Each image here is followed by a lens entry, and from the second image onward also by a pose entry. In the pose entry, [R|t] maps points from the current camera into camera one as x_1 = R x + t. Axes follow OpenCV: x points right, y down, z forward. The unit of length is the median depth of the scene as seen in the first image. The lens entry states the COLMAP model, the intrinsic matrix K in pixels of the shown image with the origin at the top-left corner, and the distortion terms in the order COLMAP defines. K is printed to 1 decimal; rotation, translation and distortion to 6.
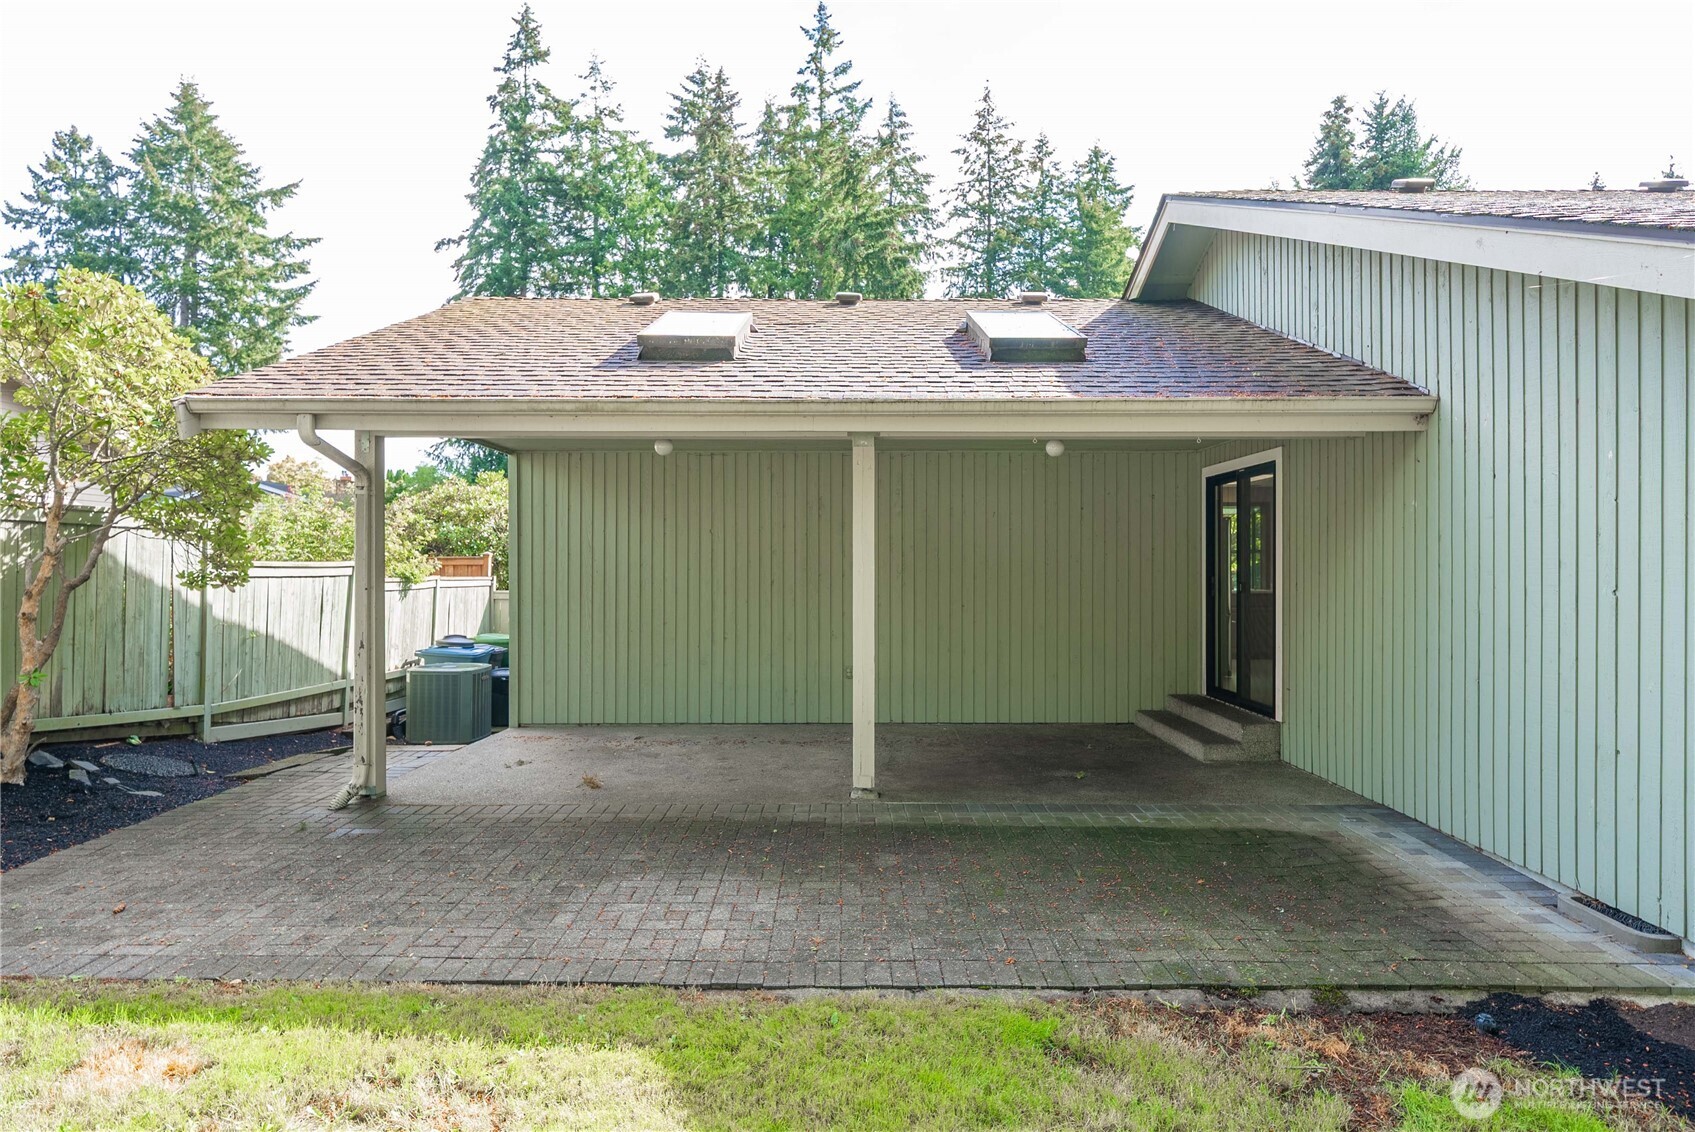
lens RADIAL K [[951.5, 0, 843.6], [0, 951.5, 565.0], [0, 0, 1]] dist [0.008527, 0.000056]
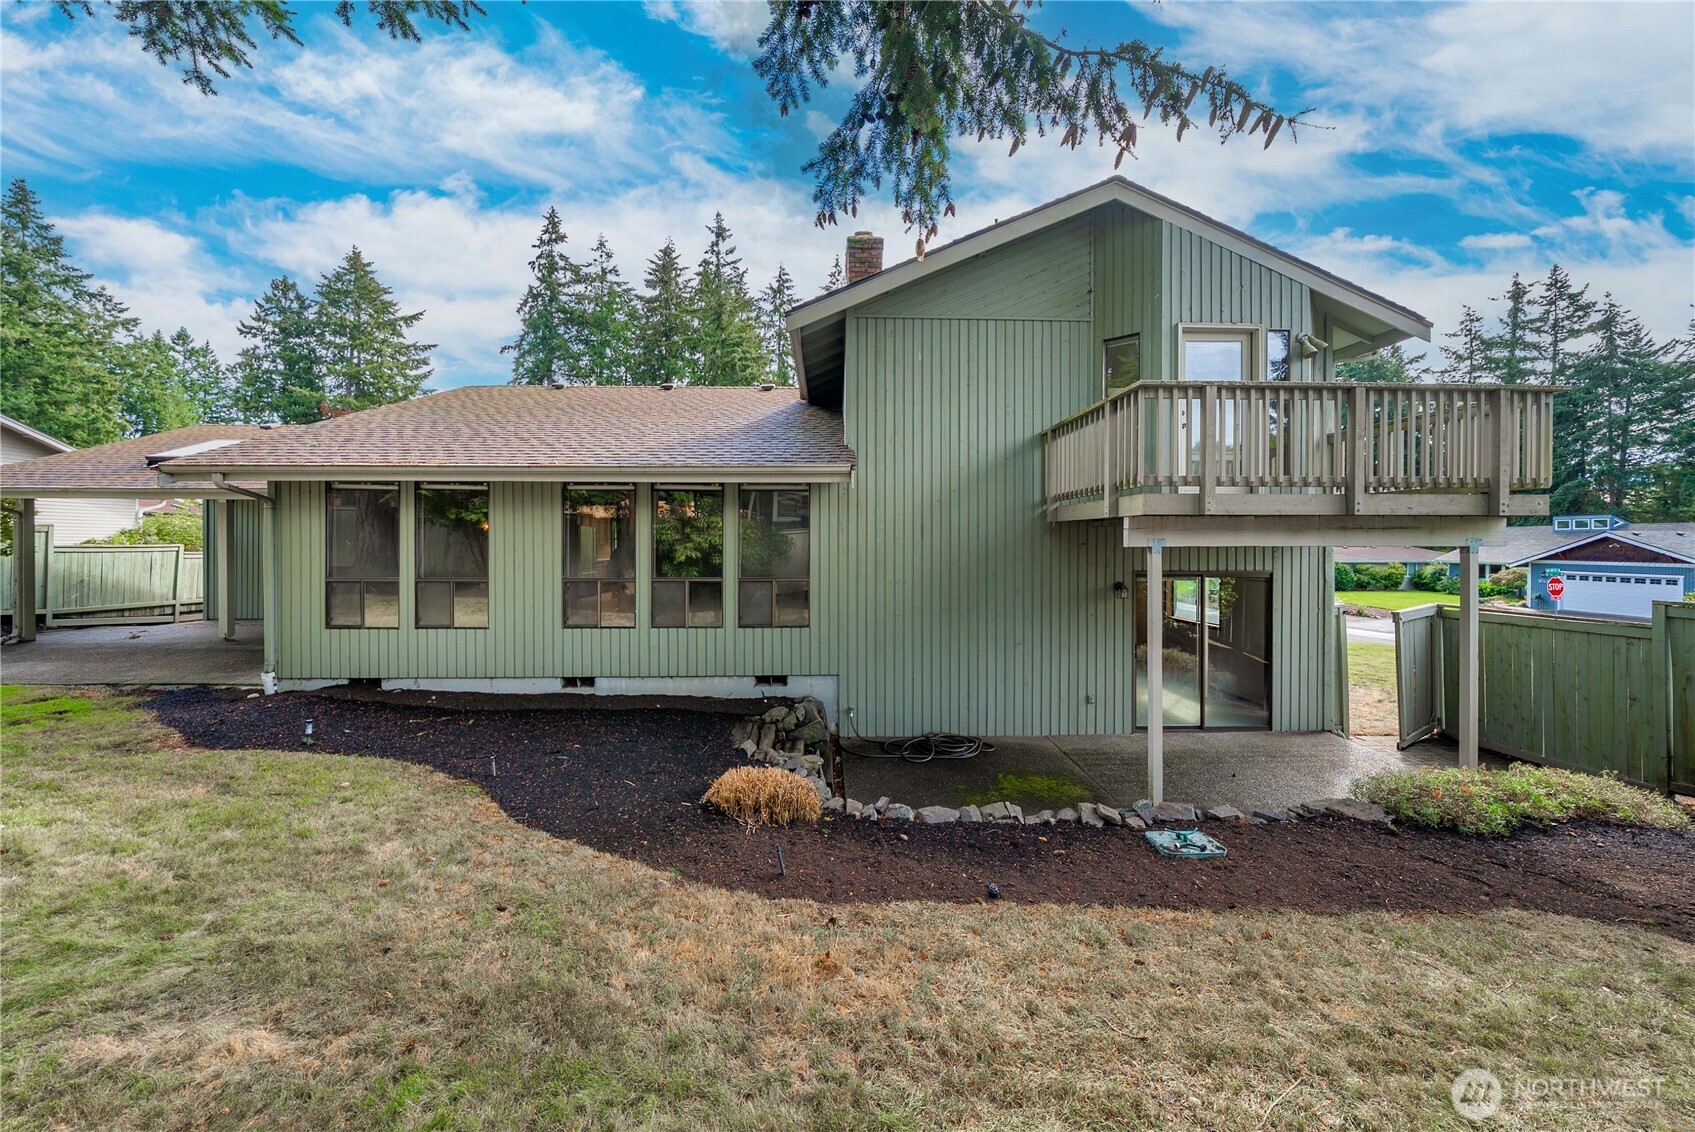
lens RADIAL K [[595.2, 0, 862.1], [0, 595.2, 542.3], [0, 0, 1]] dist [0.000566, 0.000008]
pose [[0.999591, 0.001785, 0.028551, 0.172642], [-0.001854, 0.999995, 0.002405, -0.001680], [-0.028546, -0.002457, 0.999589, -0.060423]]
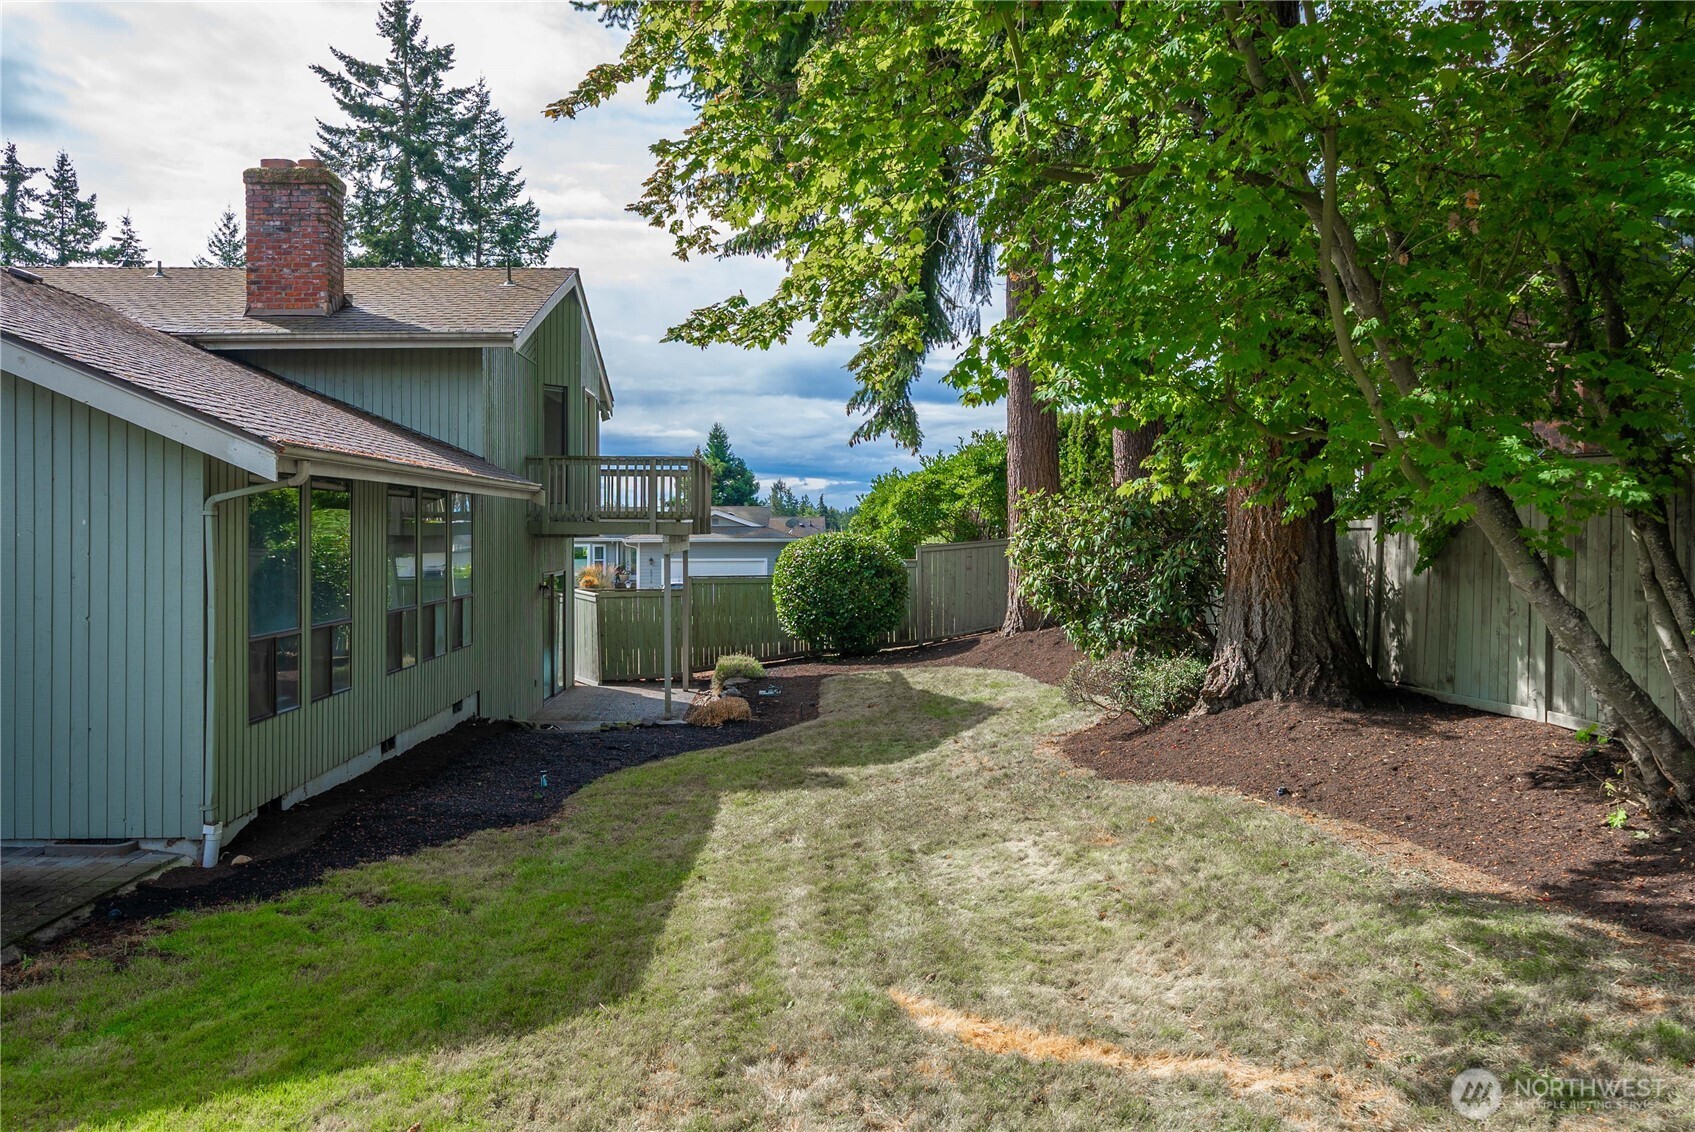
lens RADIAL K [[1123.8, 0, 844.6], [0, 1123.8, 555.6], [0, 0, 1]] dist [-0.004189, -0.000869]
pose [[-0.031407, -0.023439, 0.999232, -0.062425], [0.001029, 0.999724, 0.023483, -0.007209], [-0.999506, 0.001766, -0.031374, -0.005473]]
